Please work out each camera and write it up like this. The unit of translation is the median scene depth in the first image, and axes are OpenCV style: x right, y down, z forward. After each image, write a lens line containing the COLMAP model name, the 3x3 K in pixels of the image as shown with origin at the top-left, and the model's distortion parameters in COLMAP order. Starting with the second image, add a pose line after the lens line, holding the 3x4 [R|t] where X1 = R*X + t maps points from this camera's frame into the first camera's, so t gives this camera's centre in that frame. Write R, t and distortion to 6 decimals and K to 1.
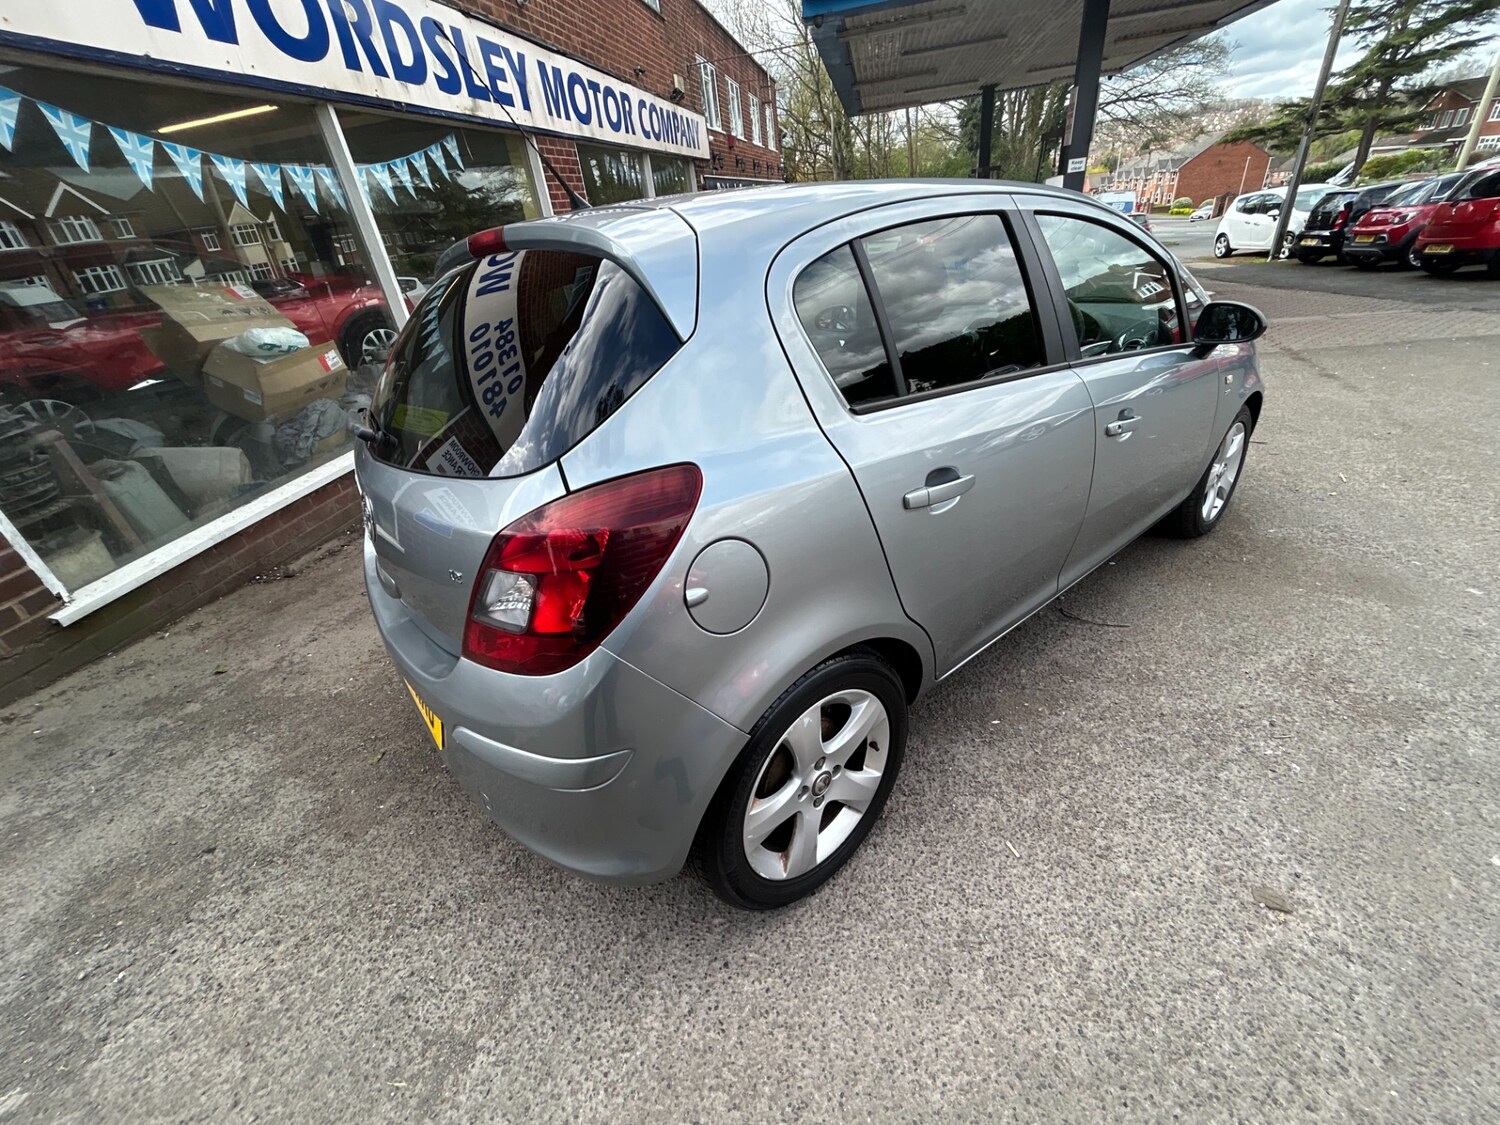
lens RADIAL K [[599.5, 0, 751.4], [0, 599.5, 561.1], [0, 0, 1]] dist [0.000955, -0.000552]
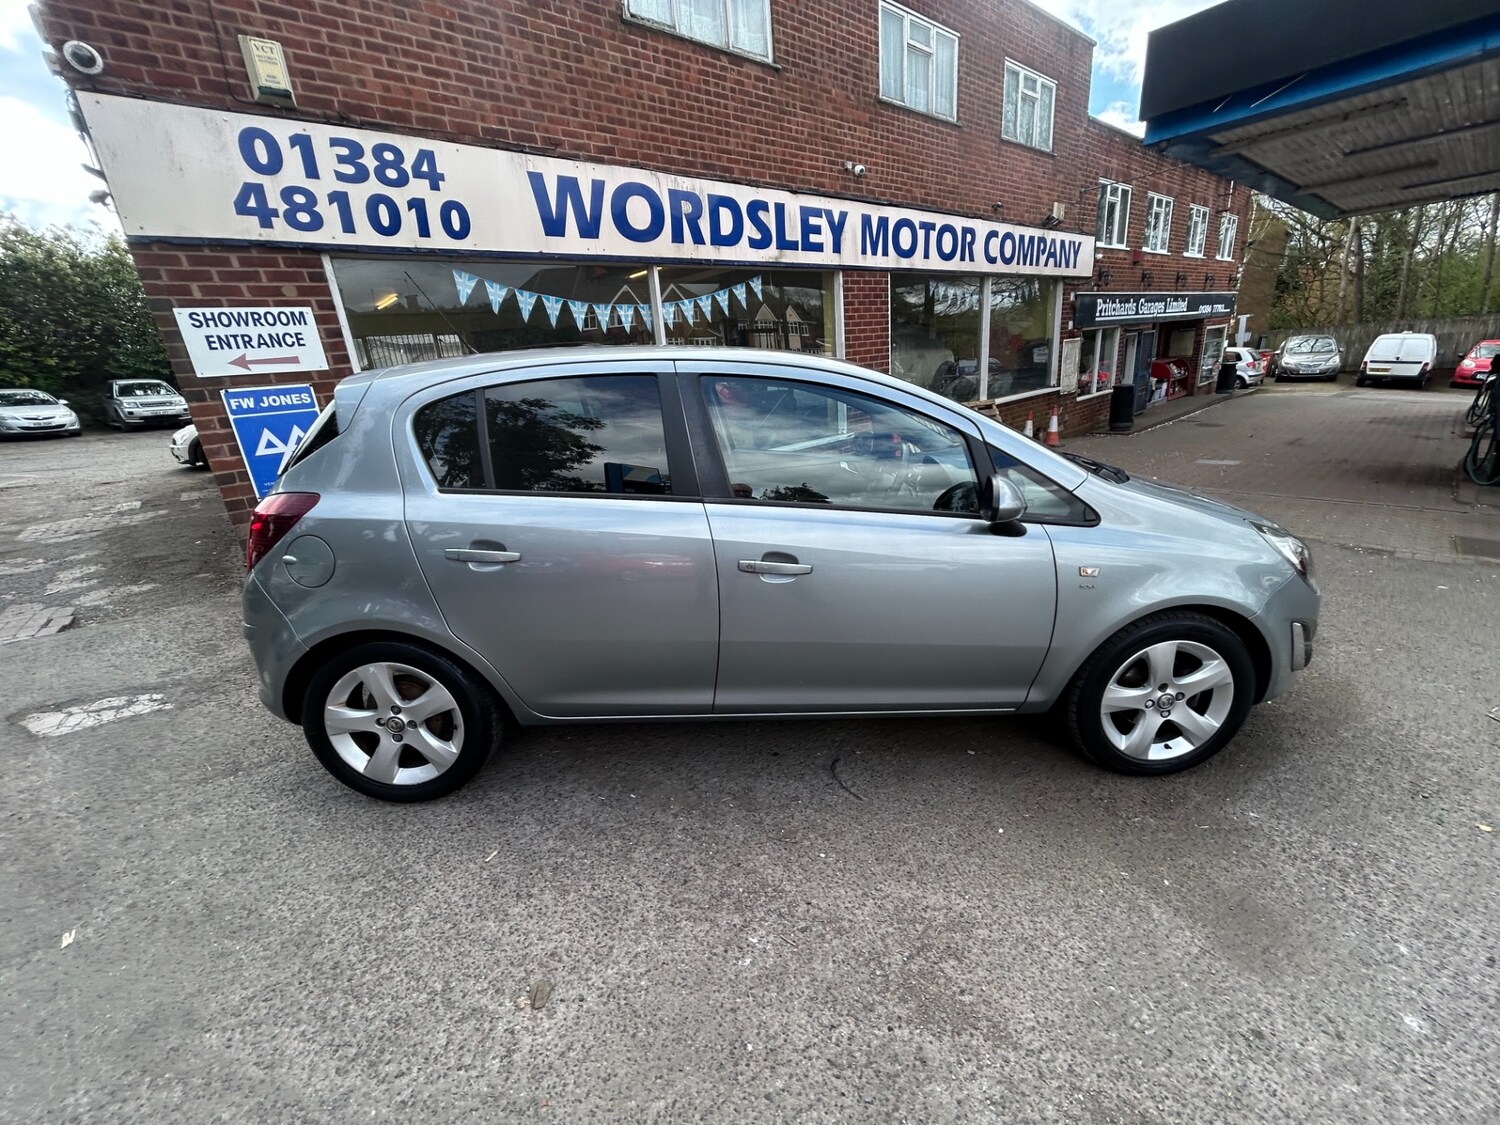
lens RADIAL K [[599.5, 0, 752.1], [0, 599.5, 560.7], [0, 0, 1]] dist [0.000955, -0.000552]
pose [[0.784078, 0.242681, -0.571251, 0.867950], [-0.320549, 0.946474, -0.037888, -0.135876], [0.531479, 0.212821, 0.819901, 0.086674]]
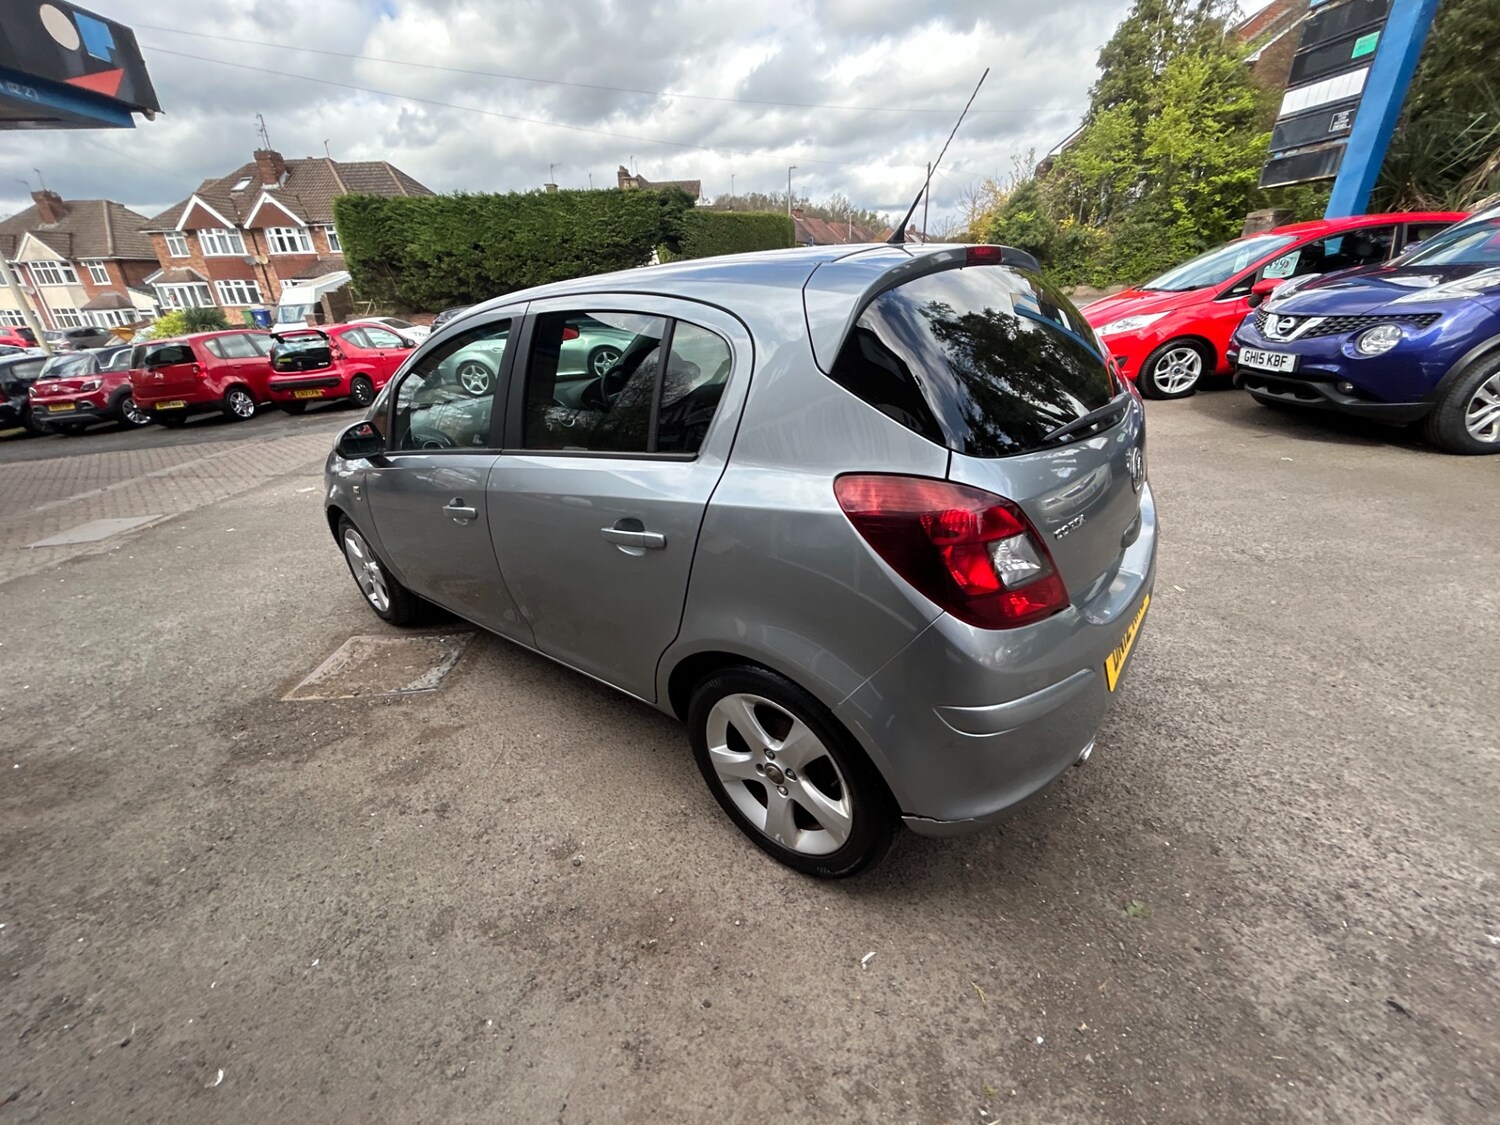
lens RADIAL K [[599.5, 0, 751.9], [0, 599.5, 563.9], [0, 0, 1]] dist [0.000955, -0.000552]
pose [[-0.188477, -0.303956, 0.933856, -0.893833], [0.535792, 0.765090, 0.357162, -0.405453], [-0.823045, 0.567670, 0.018655, 0.934411]]
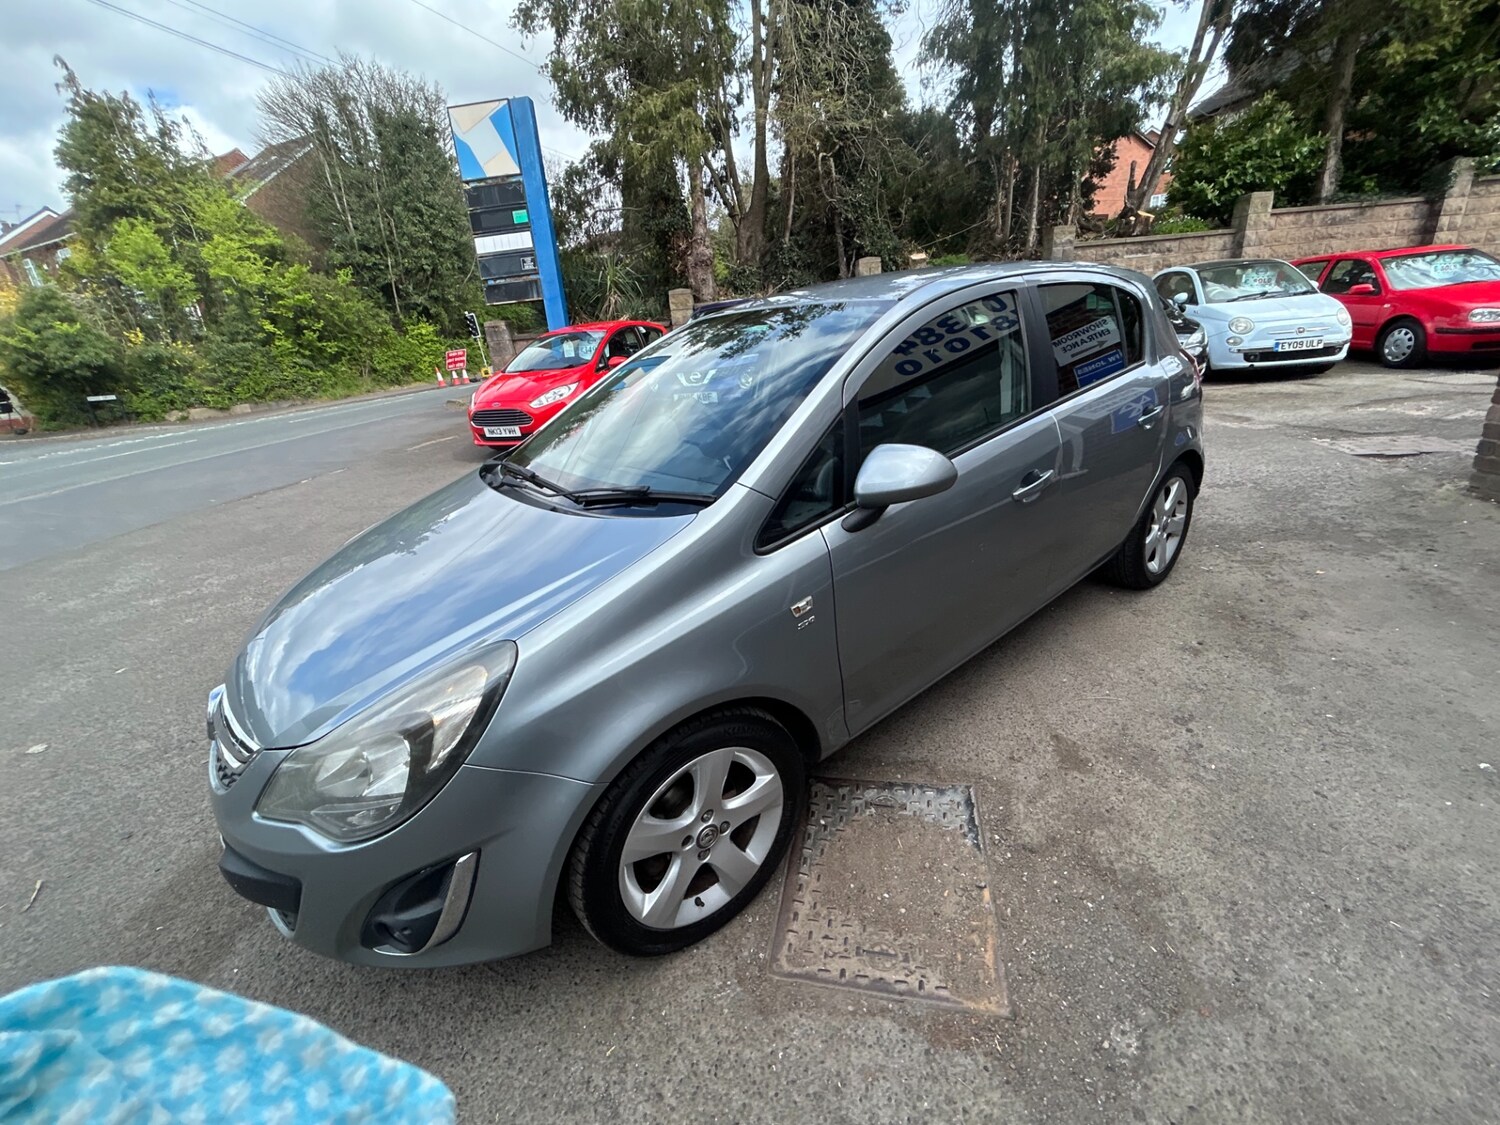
lens RADIAL K [[599.5, 0, 752.5], [0, 599.5, 566.0], [0, 0, 1]] dist [0.000955, -0.000552]
pose [[-0.980276, 0.167546, 0.104818, 0.305064], [0.188496, 0.633243, 0.750648, -0.983608], [0.059393, 0.755600, -0.652335, 1.830187]]
